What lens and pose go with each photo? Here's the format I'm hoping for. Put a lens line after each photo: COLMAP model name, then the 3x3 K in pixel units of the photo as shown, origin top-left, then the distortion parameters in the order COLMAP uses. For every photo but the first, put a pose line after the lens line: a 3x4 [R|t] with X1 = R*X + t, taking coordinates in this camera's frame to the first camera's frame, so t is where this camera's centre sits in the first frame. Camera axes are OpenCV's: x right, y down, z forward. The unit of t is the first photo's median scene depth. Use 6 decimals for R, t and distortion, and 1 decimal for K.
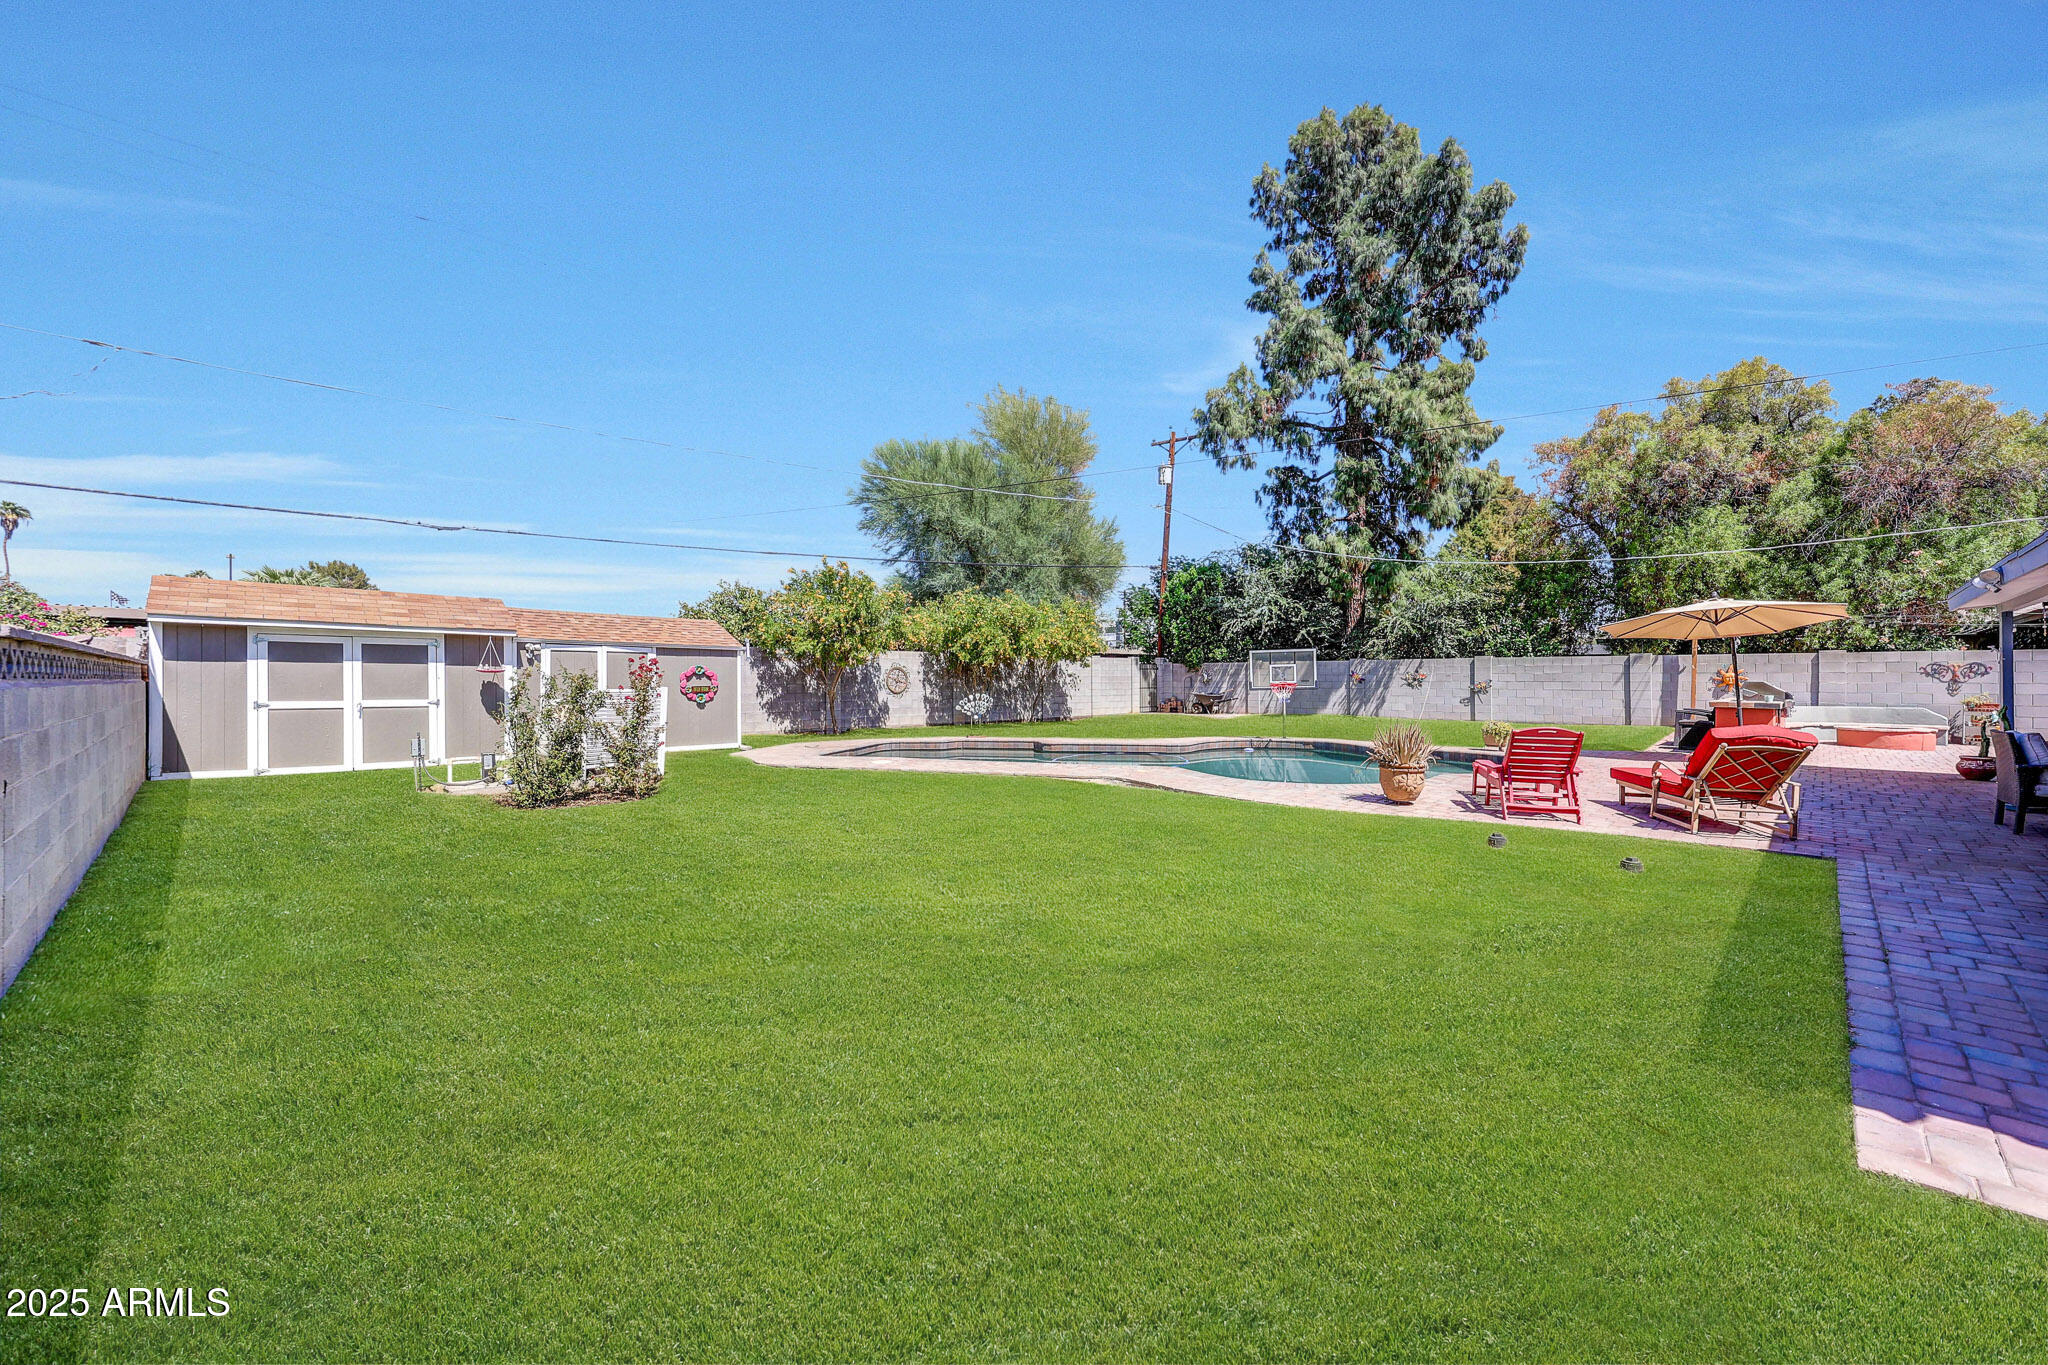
lens RADIAL K [[762.1, 0, 1018.6], [0, 762.1, 682.0], [0, 0, 1]] dist [0.000468, -0.000012]
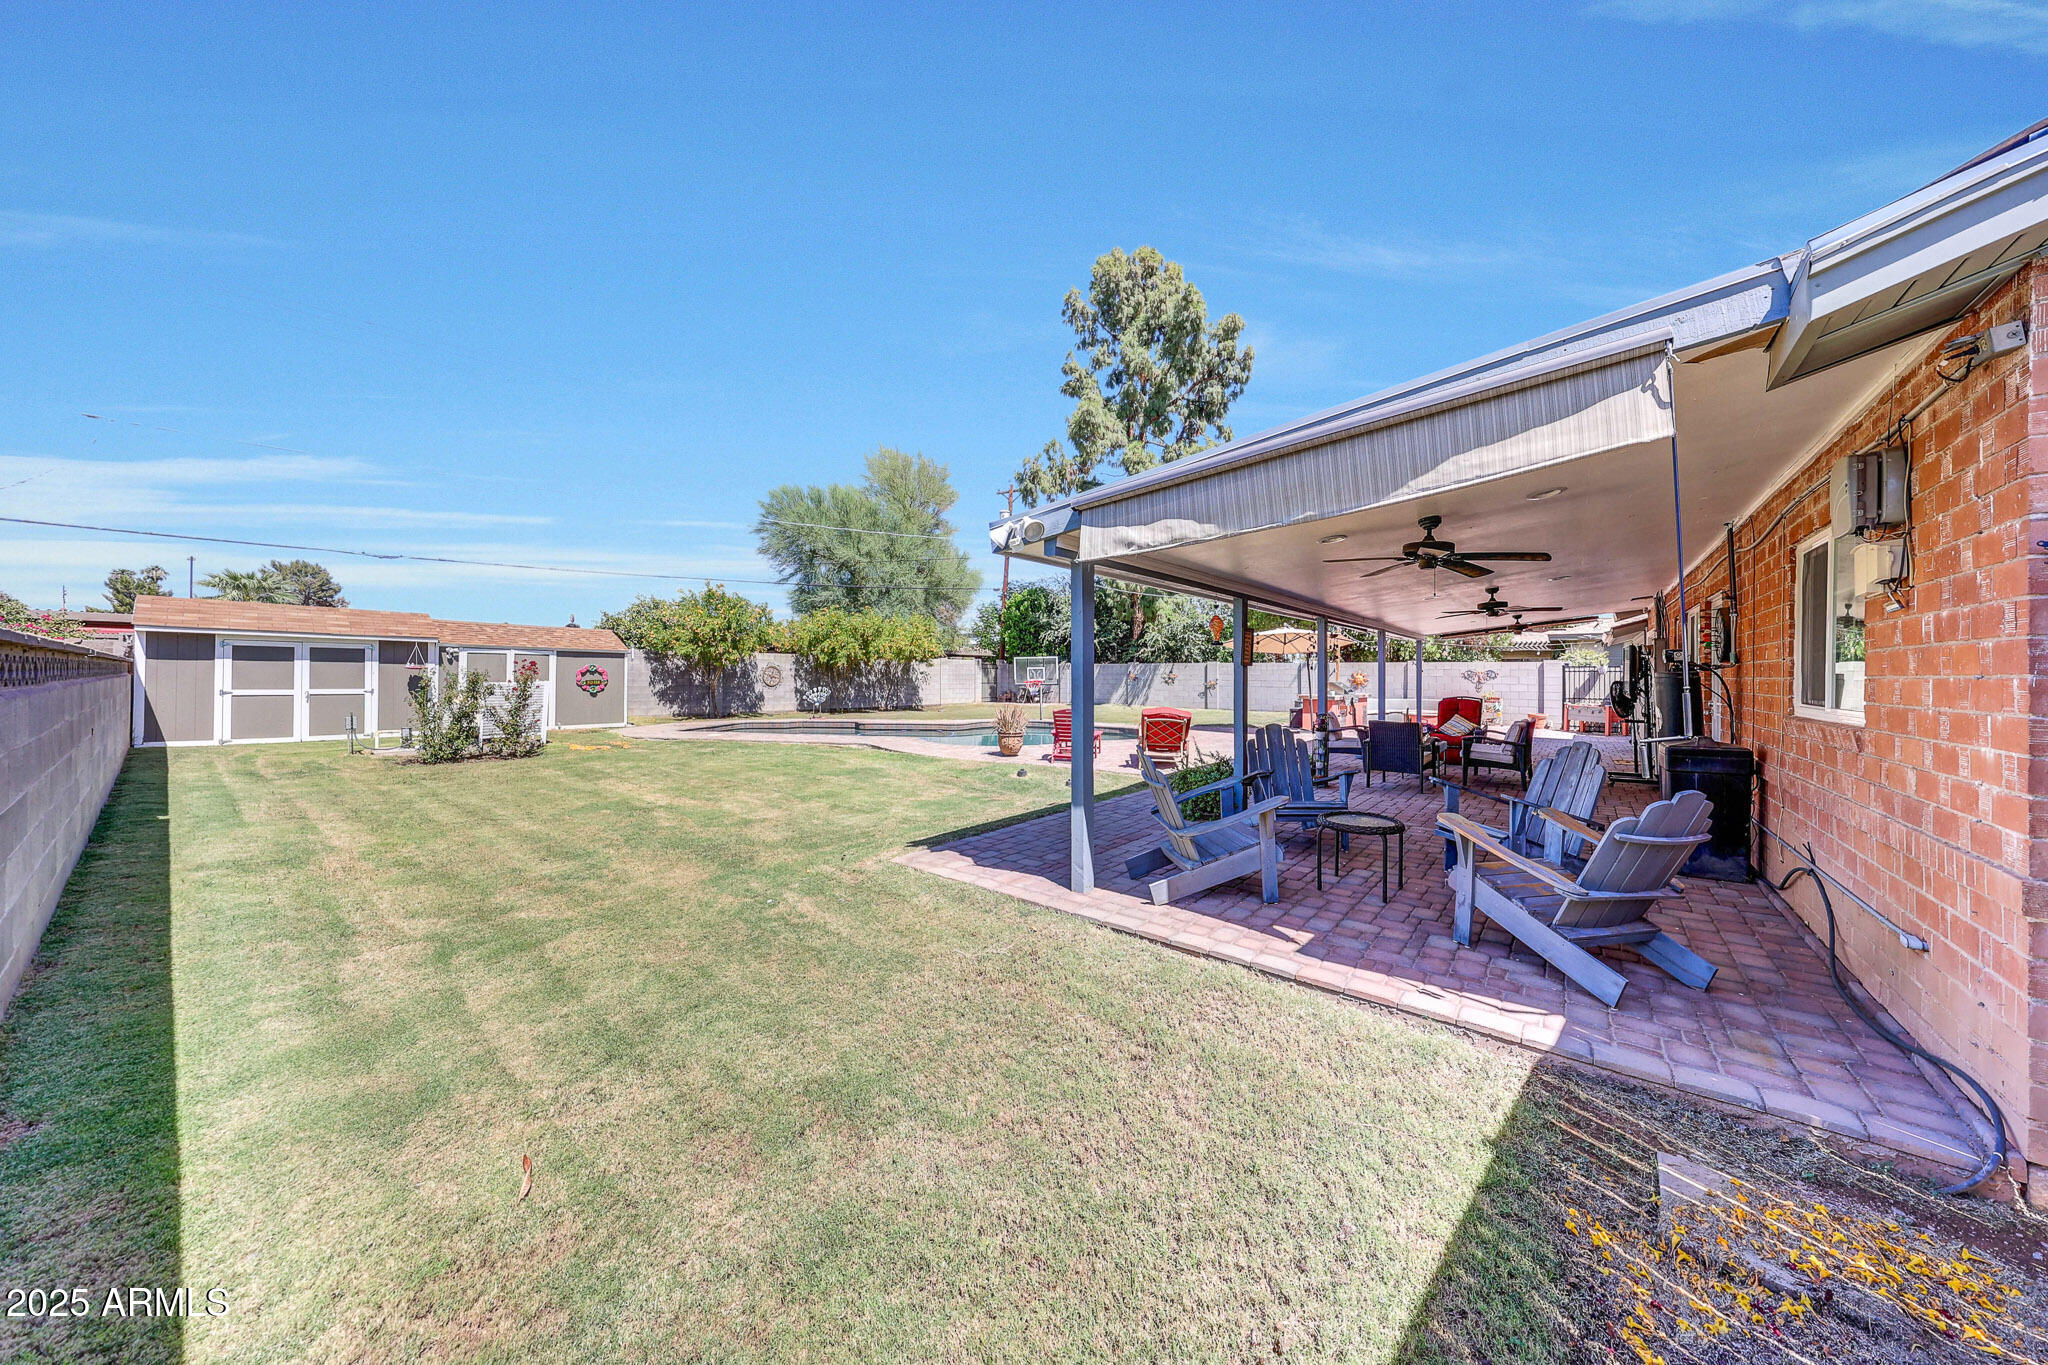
lens RADIAL K [[655.8, 0, 1007.0], [0, 655.8, 677.9], [0, 0, 1]] dist [0.009497, 0.000016]
pose [[0.995891, 0.006976, 0.090292, 0.127690], [-0.007183, 0.999972, 0.001959, -0.003678], [-0.090276, -0.002599, 0.995913, -0.136555]]
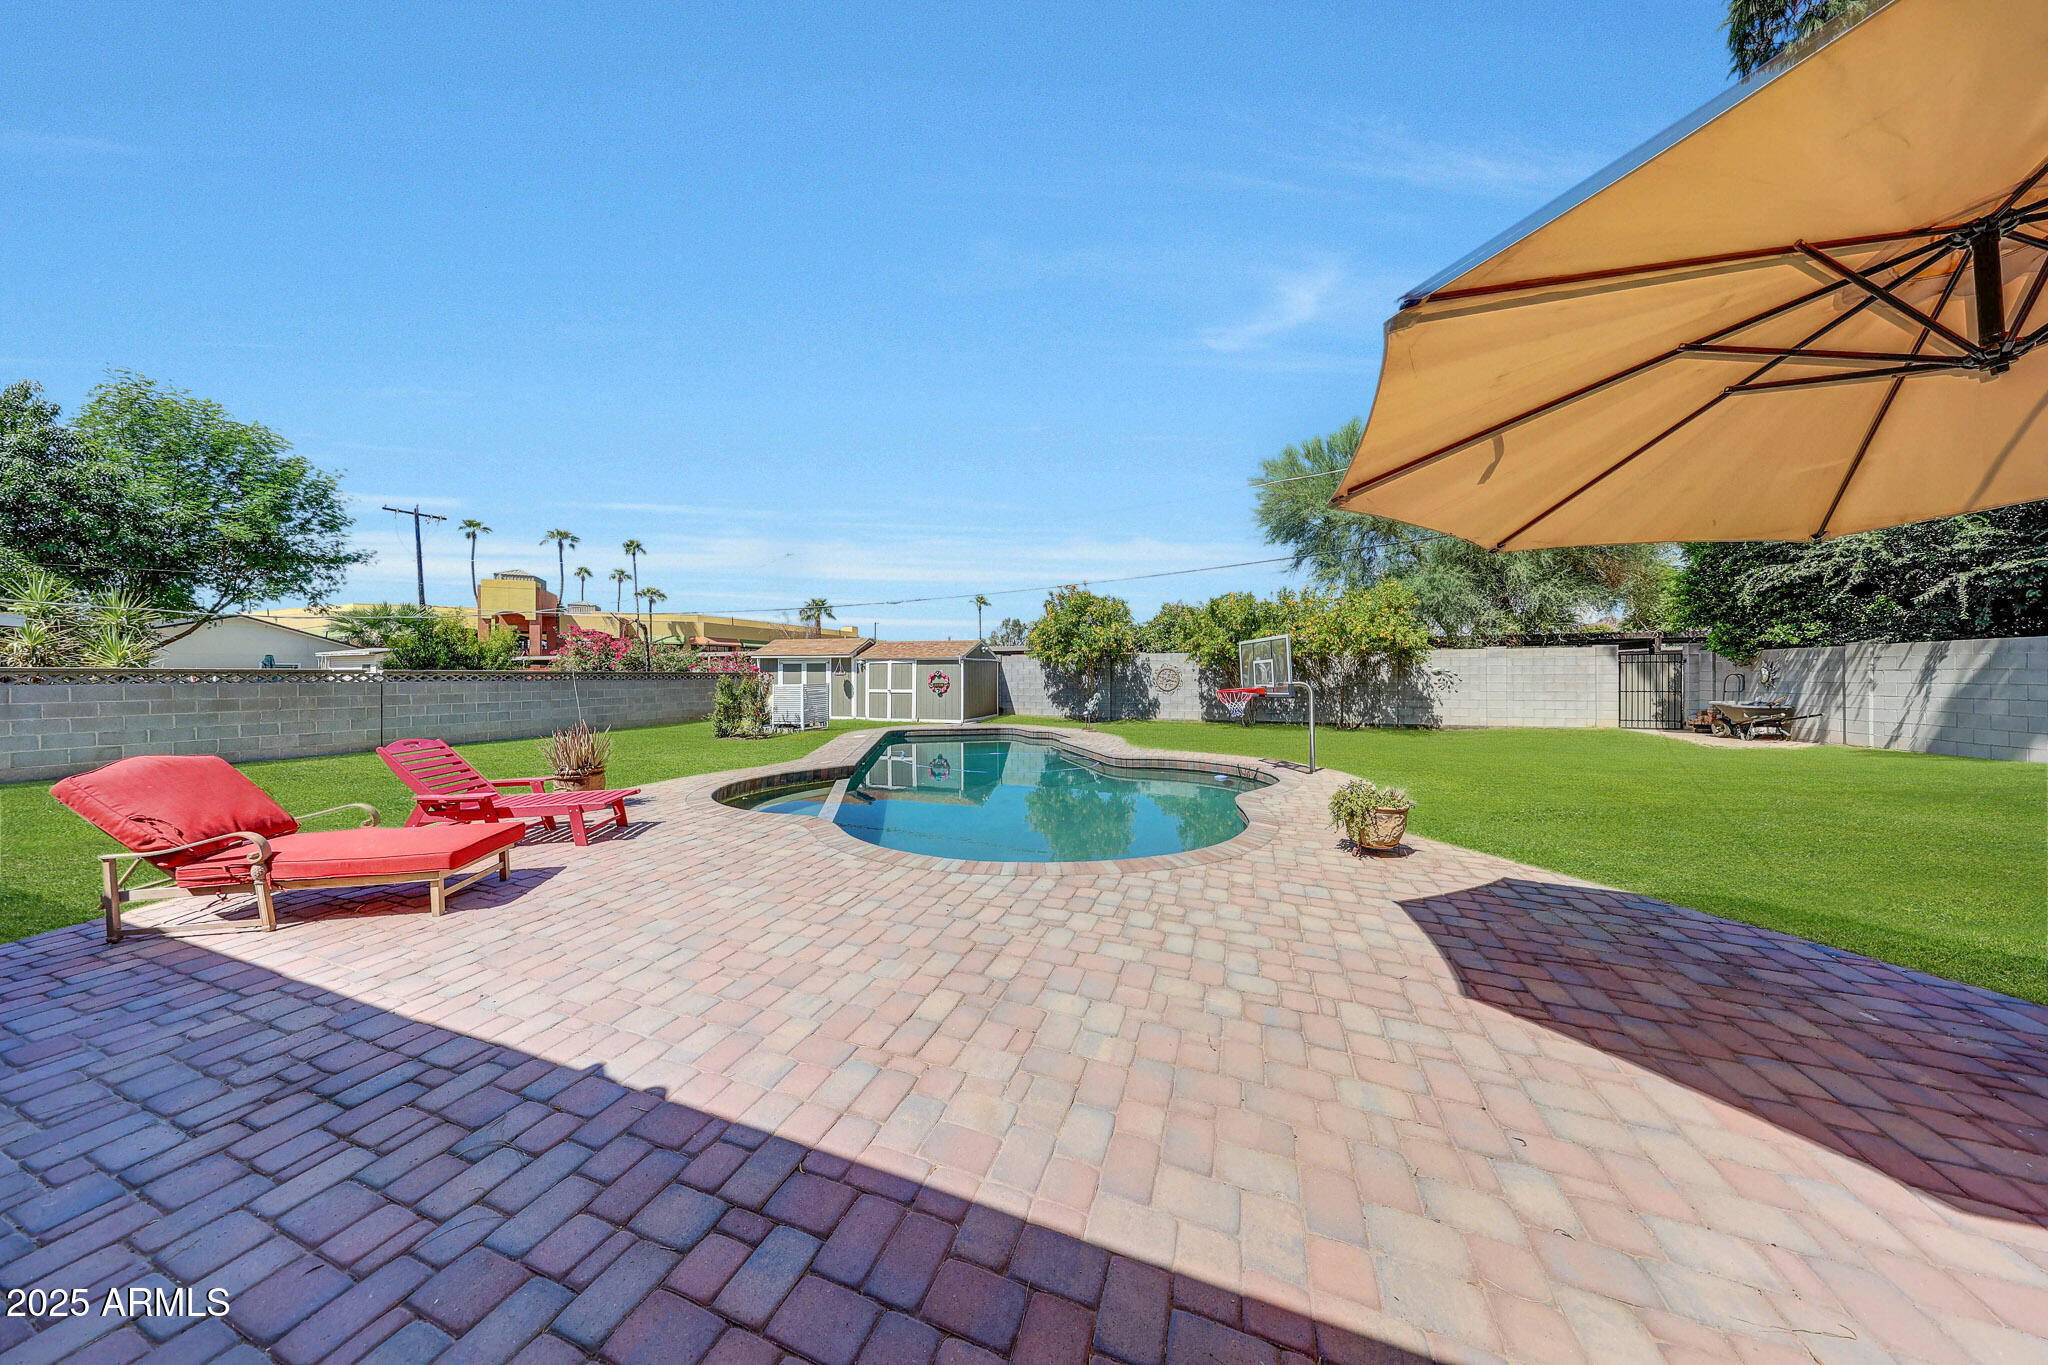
lens RADIAL K [[575.9, 0, 1024.0], [0, 575.9, 682.5], [0, 0, 1]] dist [0.000197, 0.000043]
pose [[0.447336, 0.008475, -0.894326, 0.474959], [-0.001938, 0.999962, 0.008507, -0.004095], [0.894364, -0.002072, 0.447336, 0.390447]]
